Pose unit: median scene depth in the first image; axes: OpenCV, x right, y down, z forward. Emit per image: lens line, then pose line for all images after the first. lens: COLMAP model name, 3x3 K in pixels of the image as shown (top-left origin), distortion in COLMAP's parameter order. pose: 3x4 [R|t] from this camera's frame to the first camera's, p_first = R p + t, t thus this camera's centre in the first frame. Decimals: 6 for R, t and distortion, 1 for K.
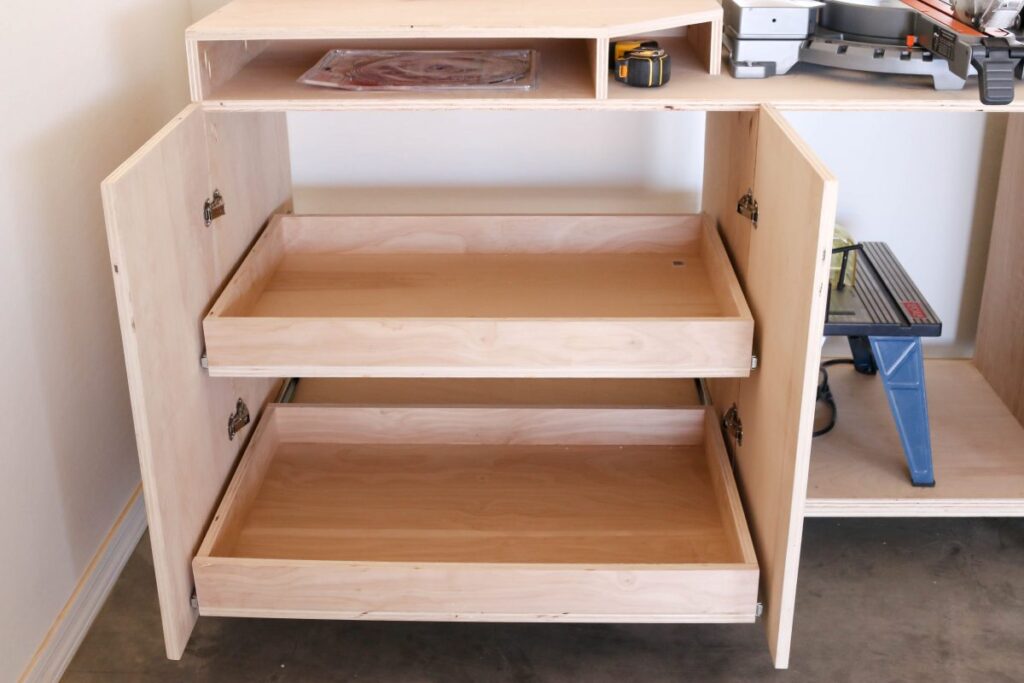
lens RADIAL K [[1135.7, 0, 512.0], [0, 1135.7, 341.5], [0, 0, 1]] dist [-0.078641, -0.041001]
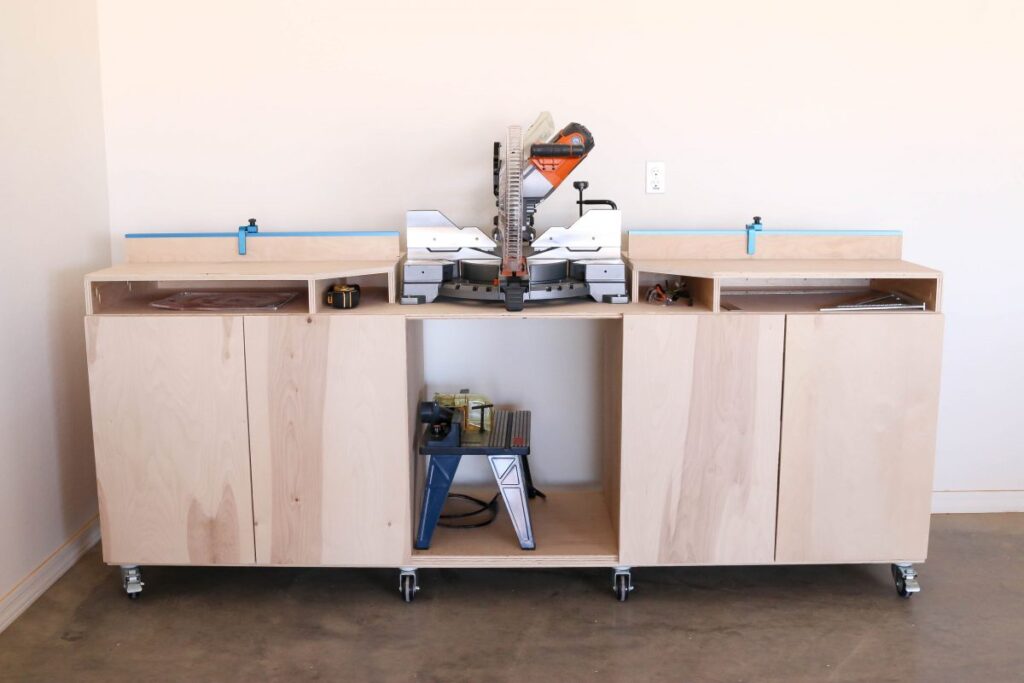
lens RADIAL K [[1135.7, 0, 512.0], [0, 1135.7, 341.5], [0, 0, 1]] dist [-0.078641, -0.041001]
pose [[0.999836, -0.001631, 0.018051, 0.339048], [0.005955, 0.970202, -0.242226, 0.250323], [-0.017118, 0.242294, 0.970052, -0.699832]]
